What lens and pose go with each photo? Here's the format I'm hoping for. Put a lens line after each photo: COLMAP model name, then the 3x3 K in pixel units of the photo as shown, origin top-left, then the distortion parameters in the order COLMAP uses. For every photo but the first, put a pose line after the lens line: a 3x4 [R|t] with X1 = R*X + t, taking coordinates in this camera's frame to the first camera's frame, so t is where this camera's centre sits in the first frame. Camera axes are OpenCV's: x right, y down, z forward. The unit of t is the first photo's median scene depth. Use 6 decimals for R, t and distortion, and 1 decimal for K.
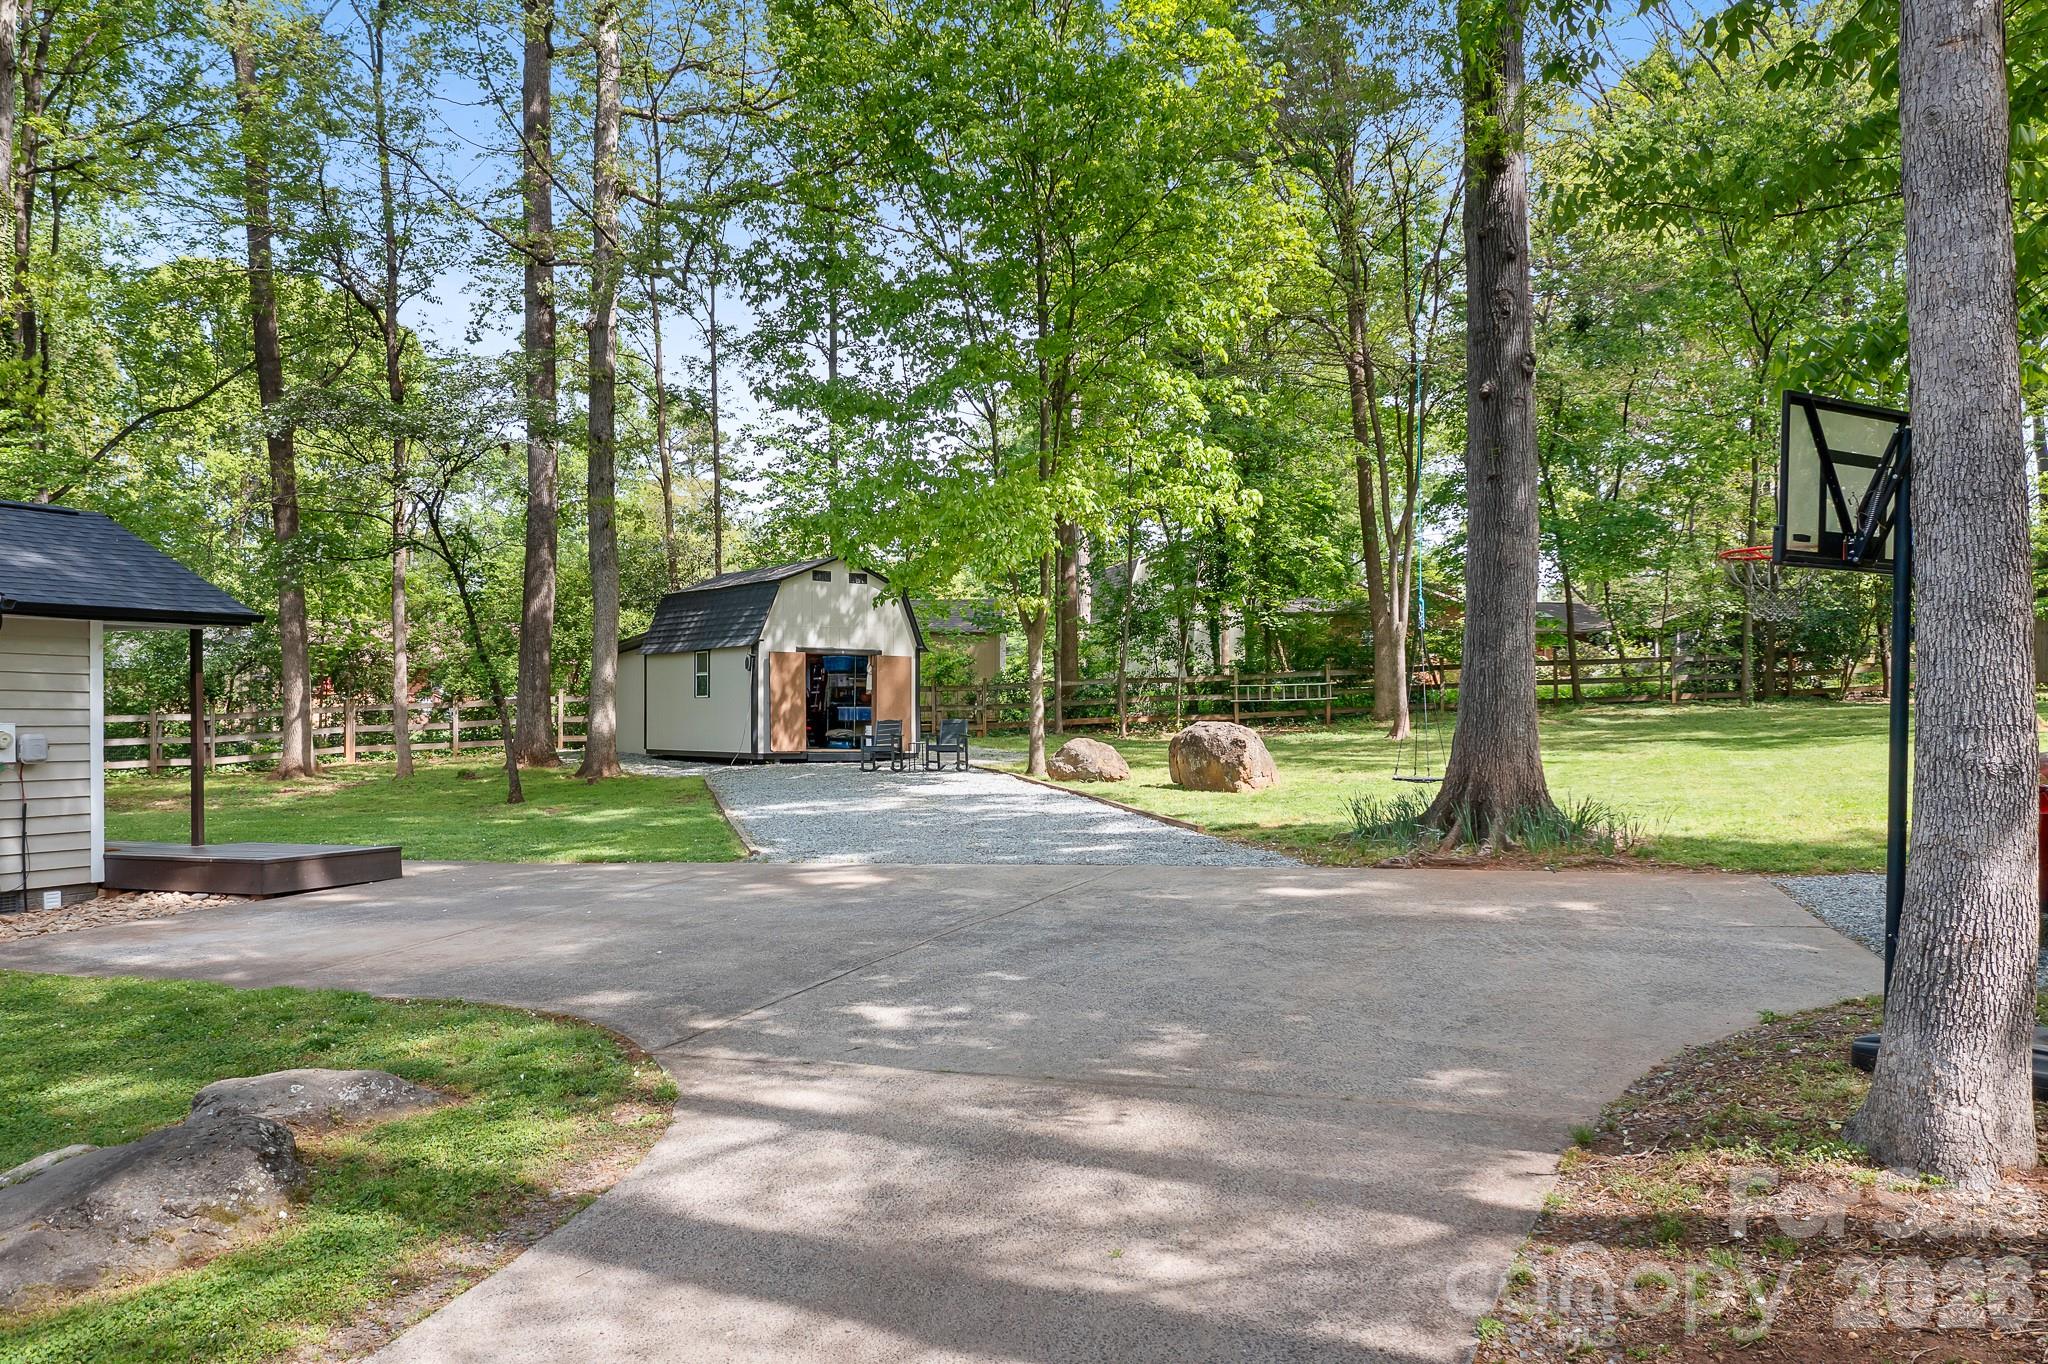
lens RADIAL K [[1649.3, 0, 1017.4], [0, 1649.3, 683.1], [0, 0, 1]] dist [0.007955, 0.007383]
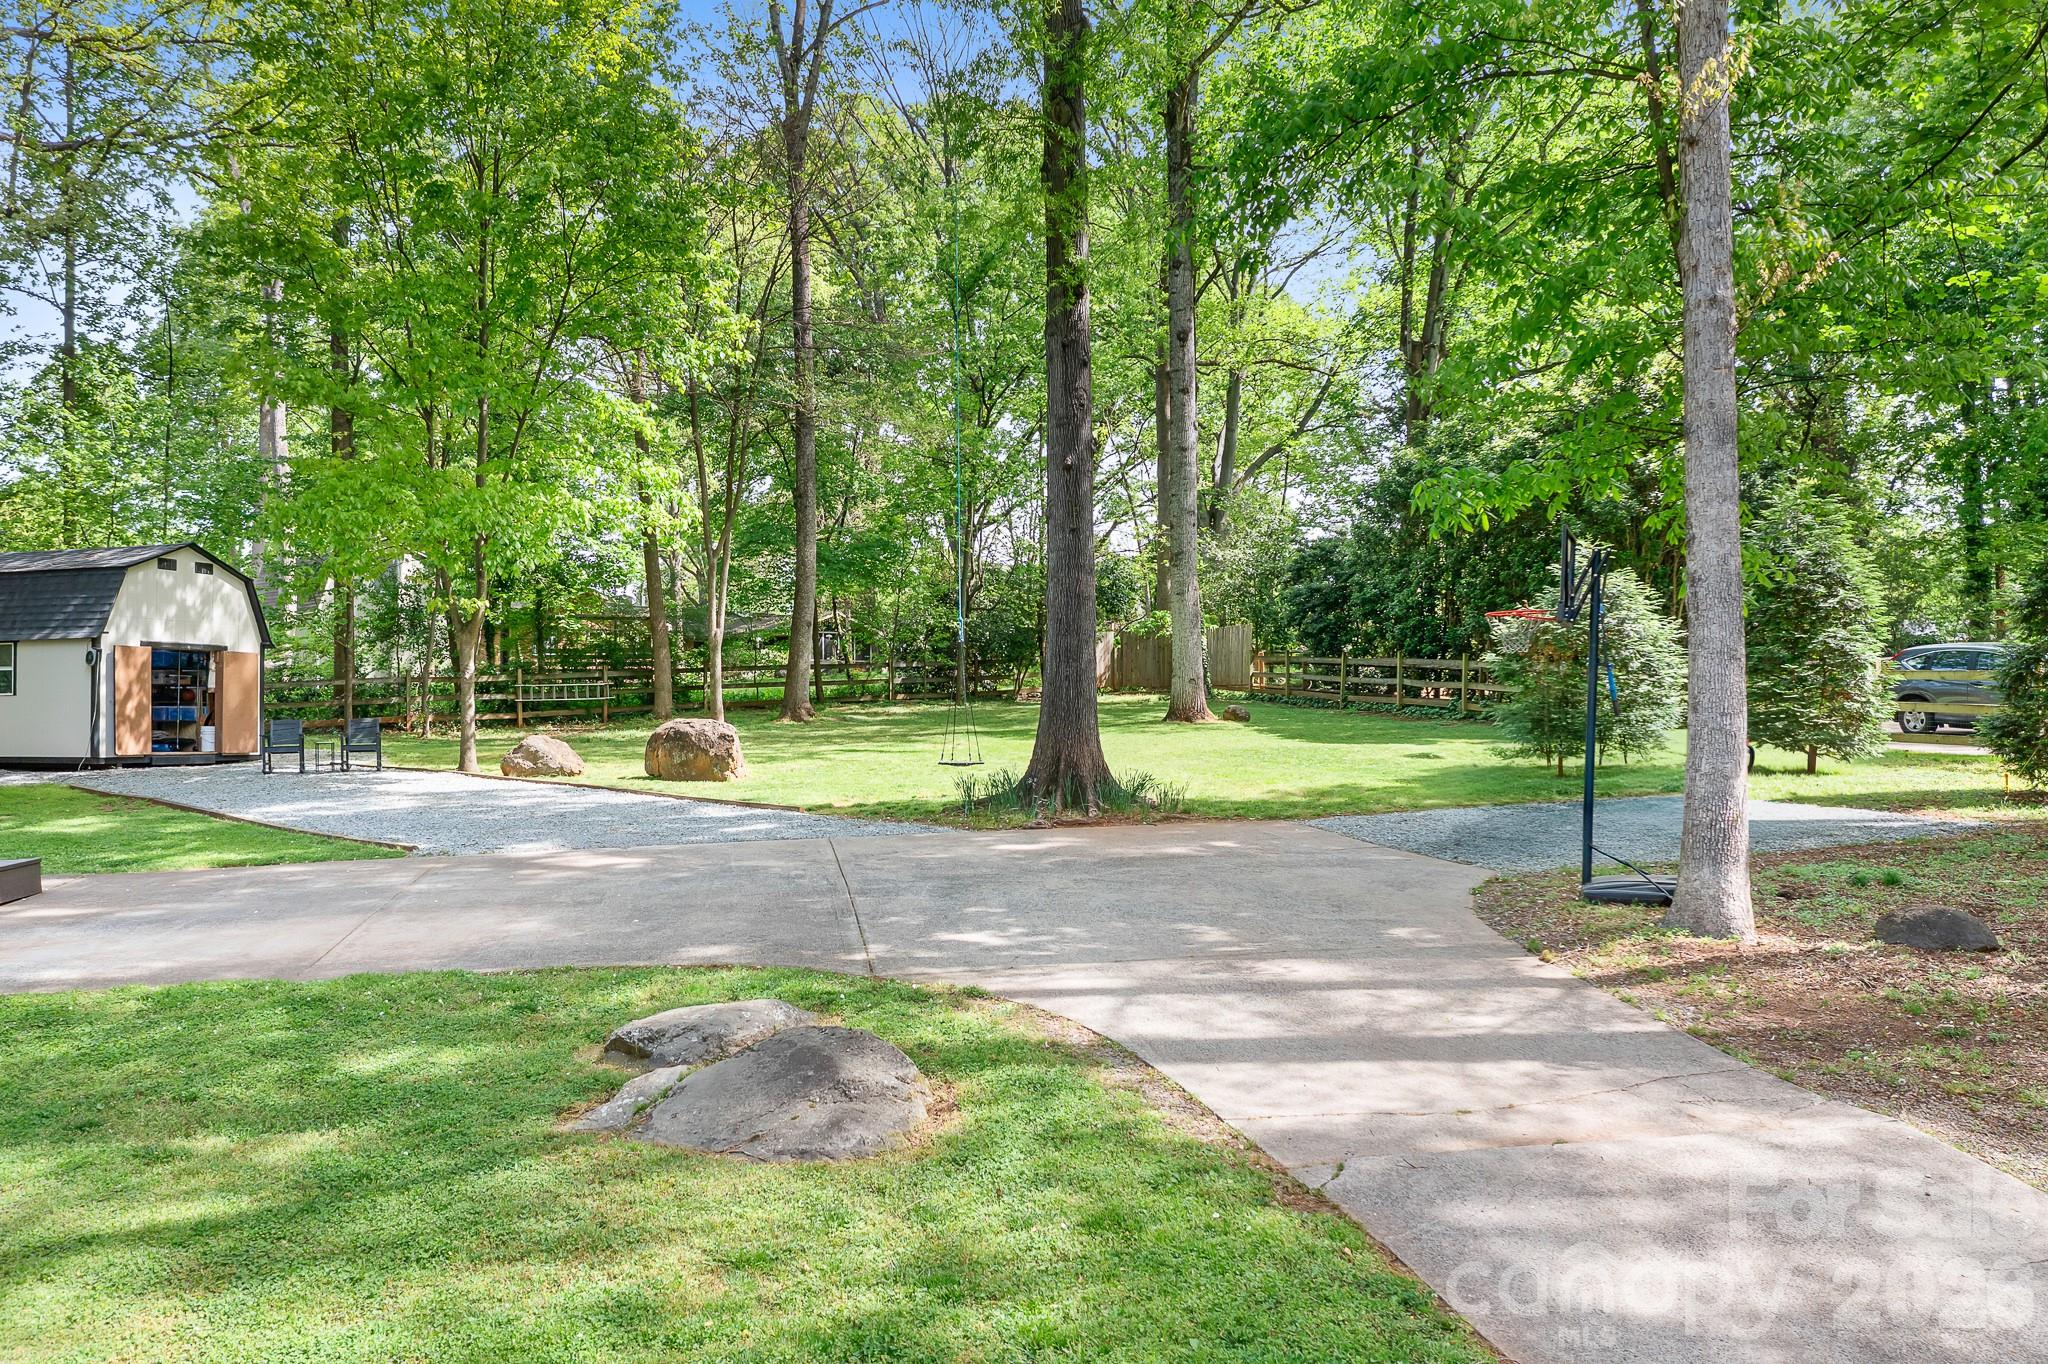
lens RADIAL K [[1649.3, 0, 1025.5], [0, 1649.3, 684.0], [0, 0, 1]] dist [0.007955, 0.007383]
pose [[0.826288, 0.006513, 0.563211, -0.247006], [-0.006827, 0.999976, -0.001548, 0.000206], [-0.563207, -0.002566, 0.826312, -0.033229]]
